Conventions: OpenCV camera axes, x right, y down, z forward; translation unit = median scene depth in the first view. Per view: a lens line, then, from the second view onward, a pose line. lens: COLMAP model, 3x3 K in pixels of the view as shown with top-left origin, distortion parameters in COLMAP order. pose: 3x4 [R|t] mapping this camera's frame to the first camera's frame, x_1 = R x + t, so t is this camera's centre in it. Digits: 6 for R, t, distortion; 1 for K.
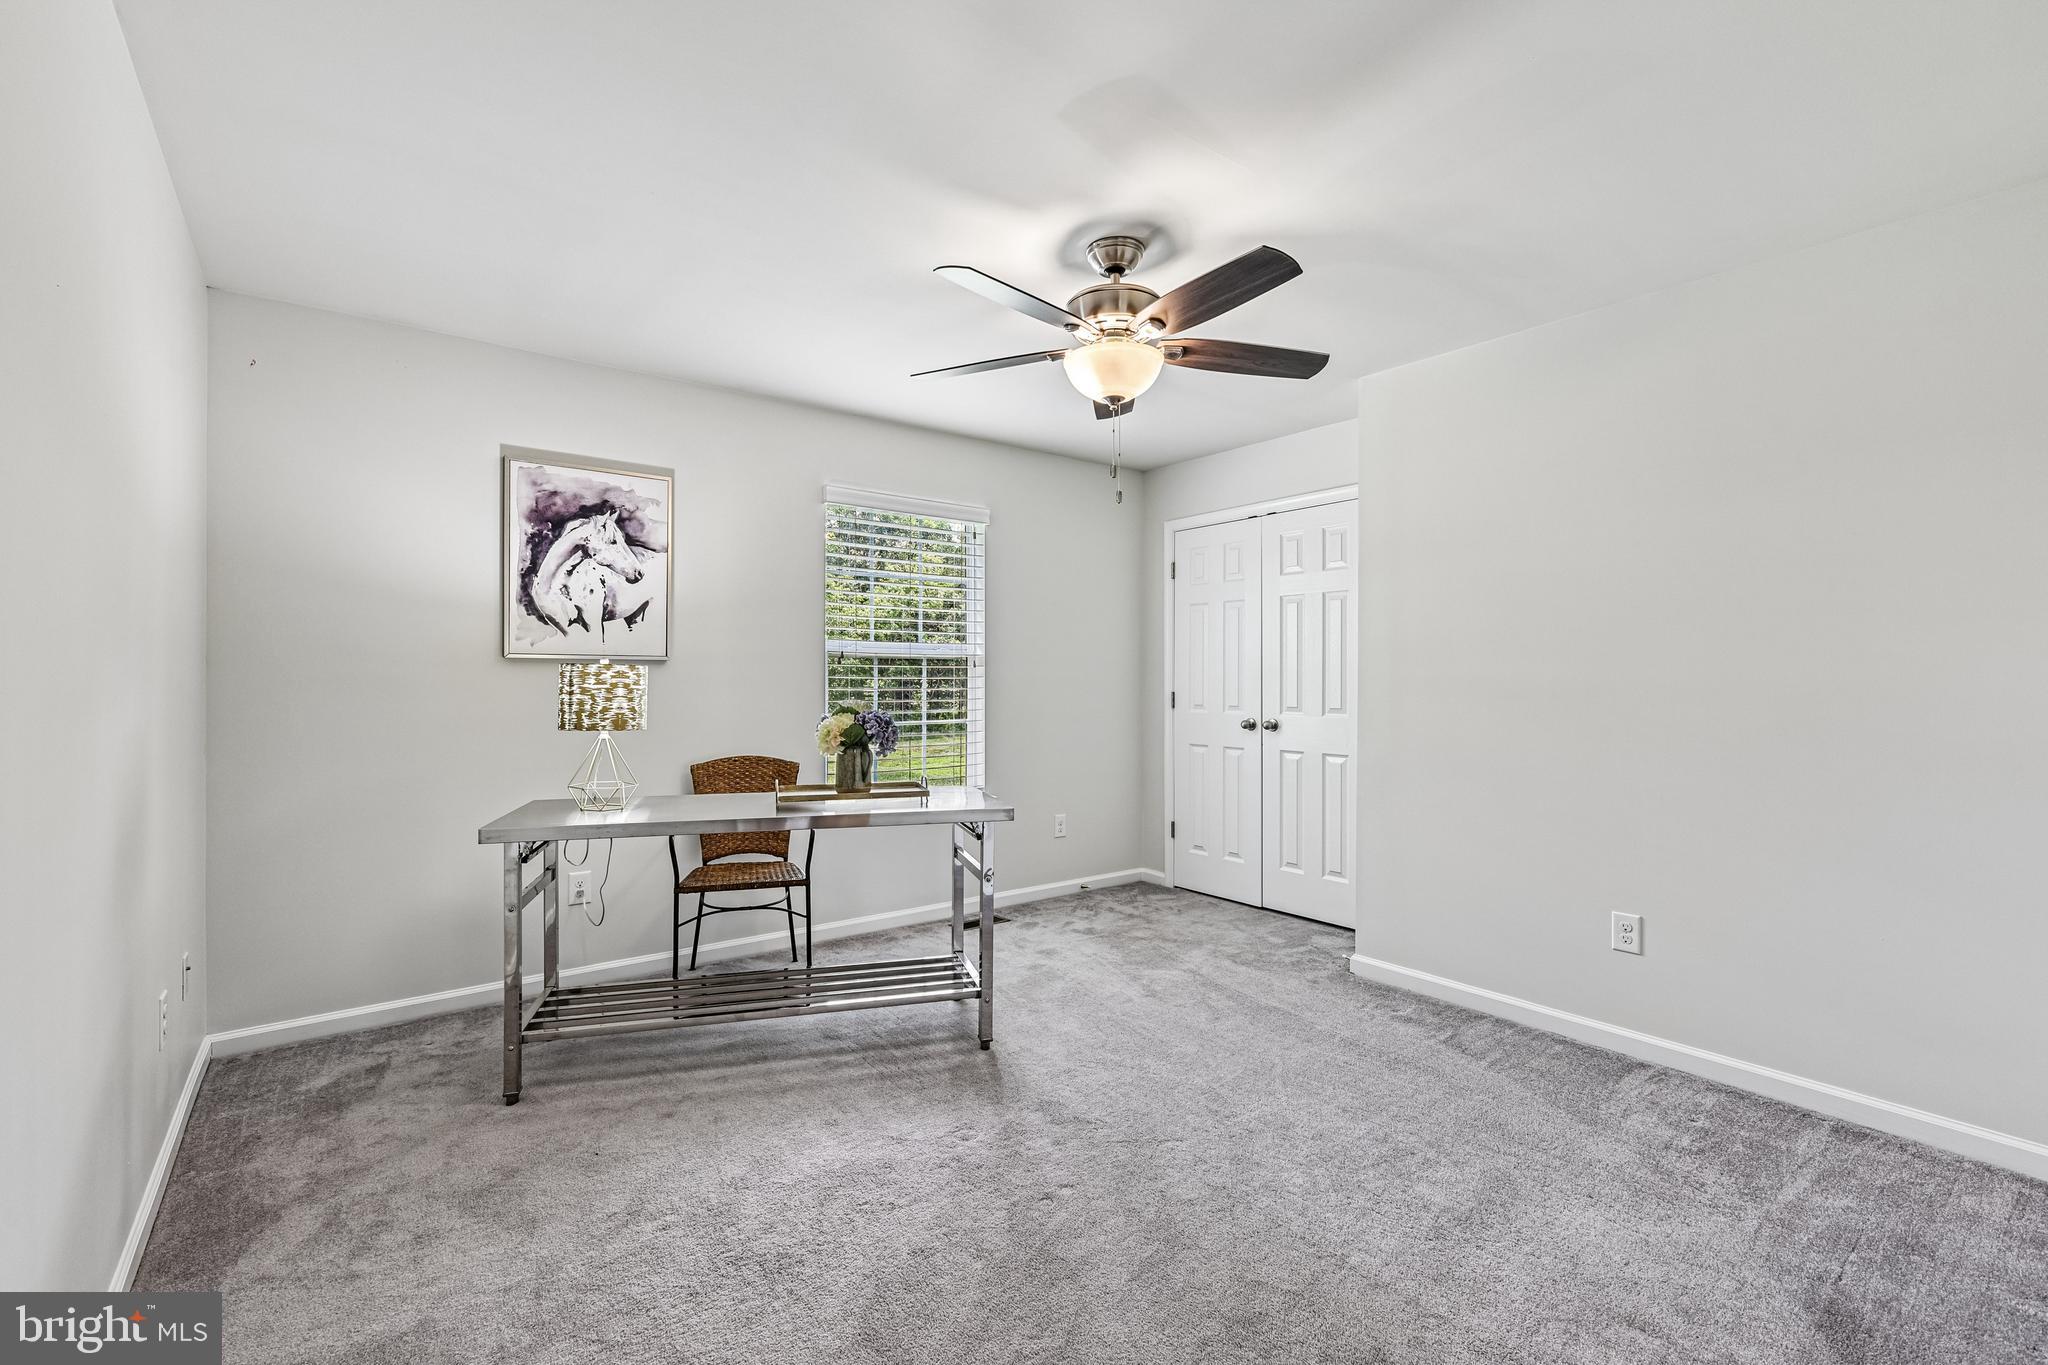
lens RADIAL K [[898.4, 0, 1035.4], [0, 898.4, 680.1], [0, 0, 1]] dist [0.002094, 0.000263]
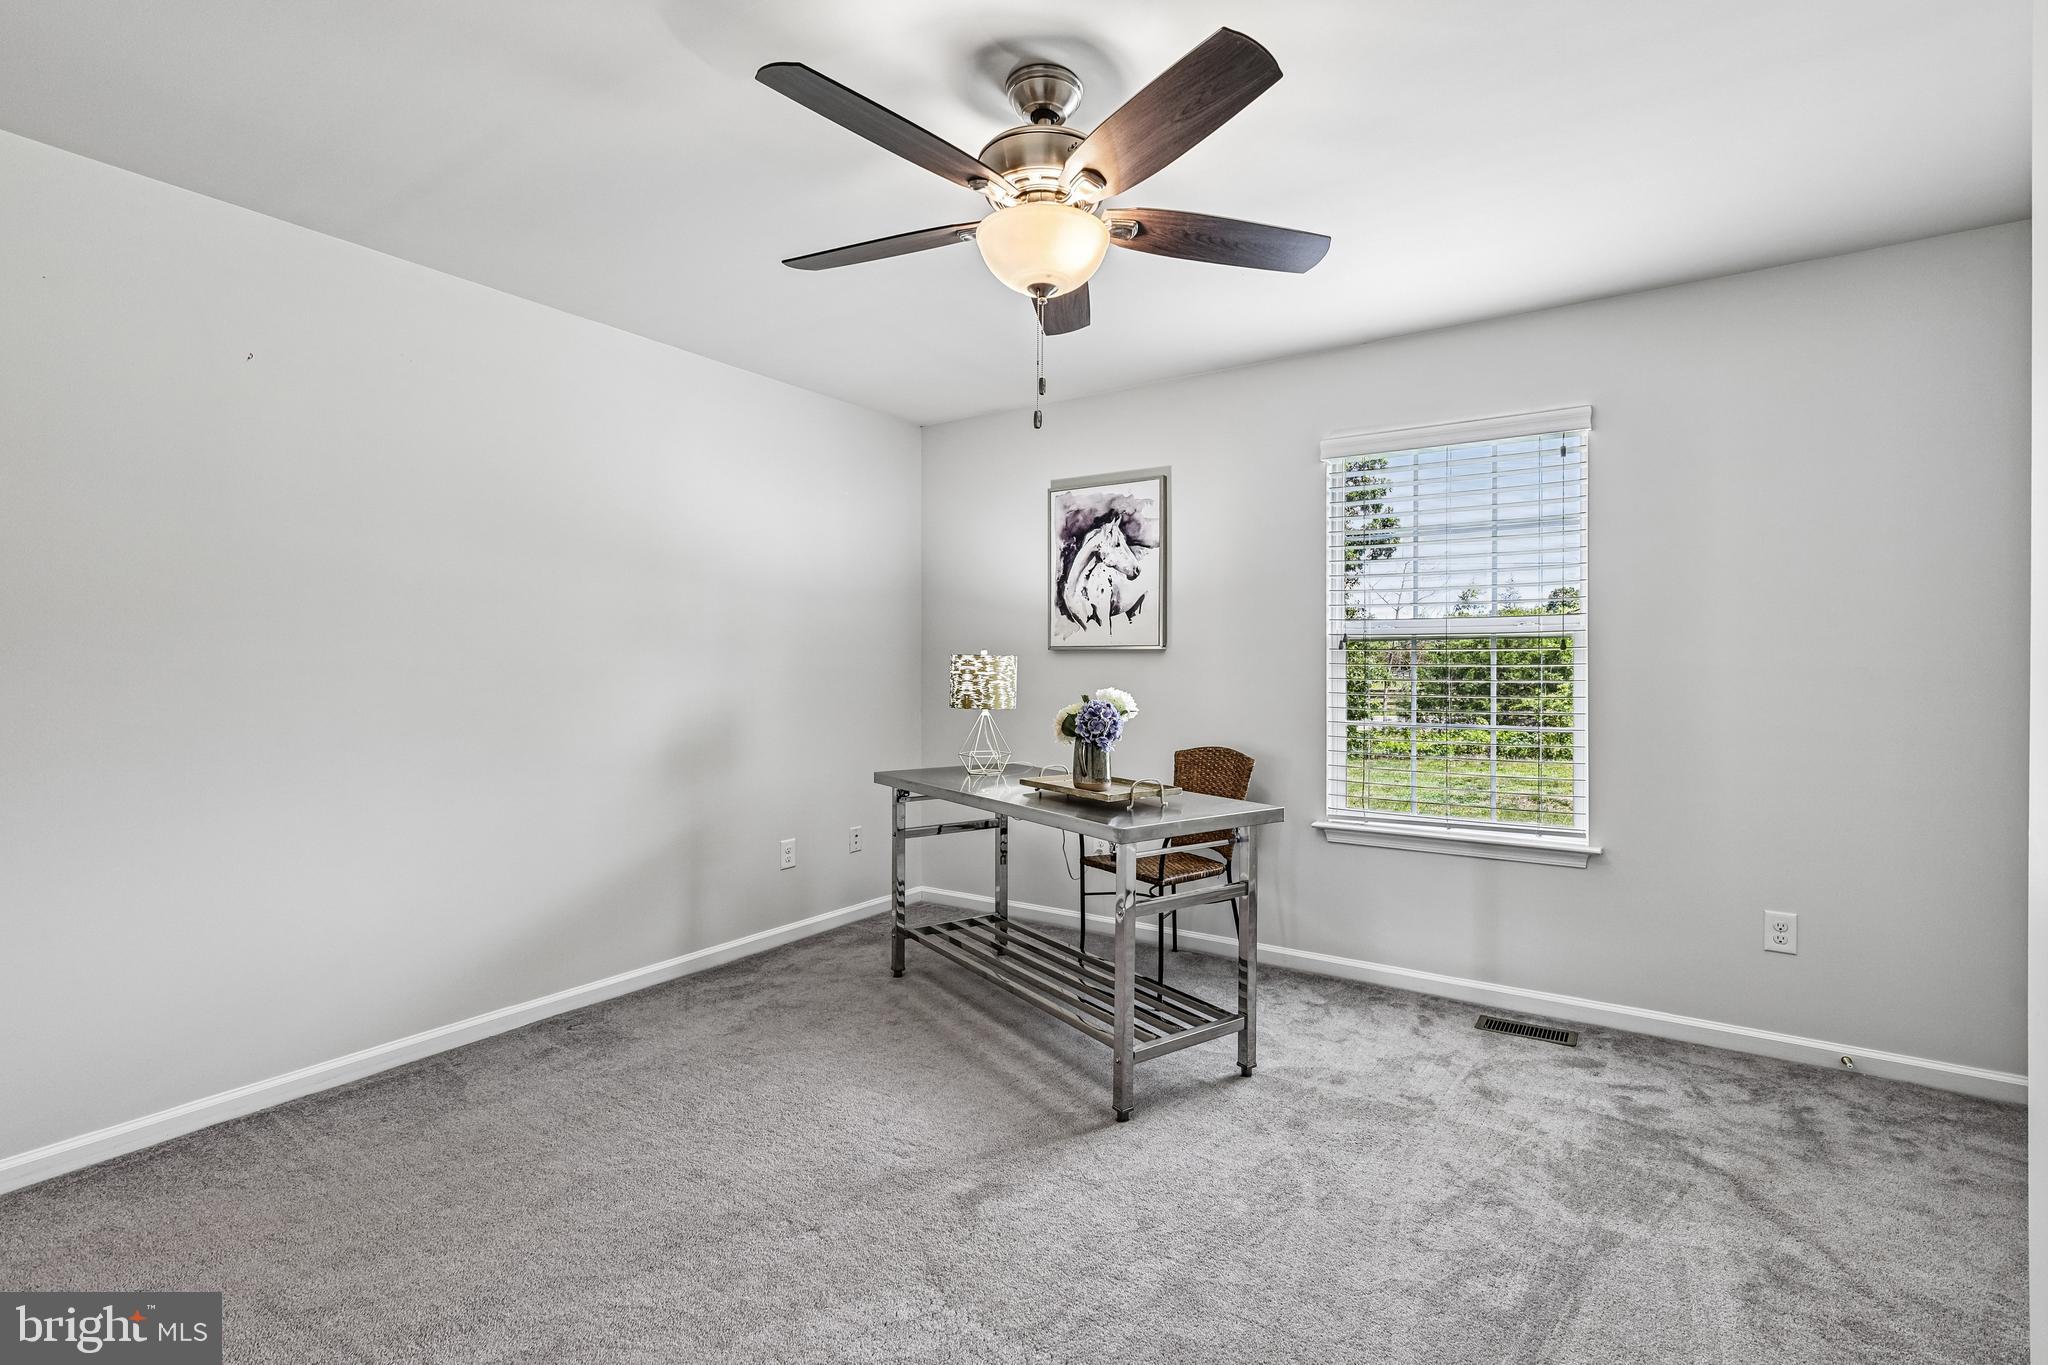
lens RADIAL K [[898.4, 0, 1026.7], [0, 898.4, 660.6], [0, 0, 1]] dist [0.002094, 0.000263]
pose [[0.332607, -0.007227, -0.943038, 0.563121], [-0.002294, 0.999961, -0.008472, 0.000869], [0.943063, 0.004981, 0.332577, 0.531923]]
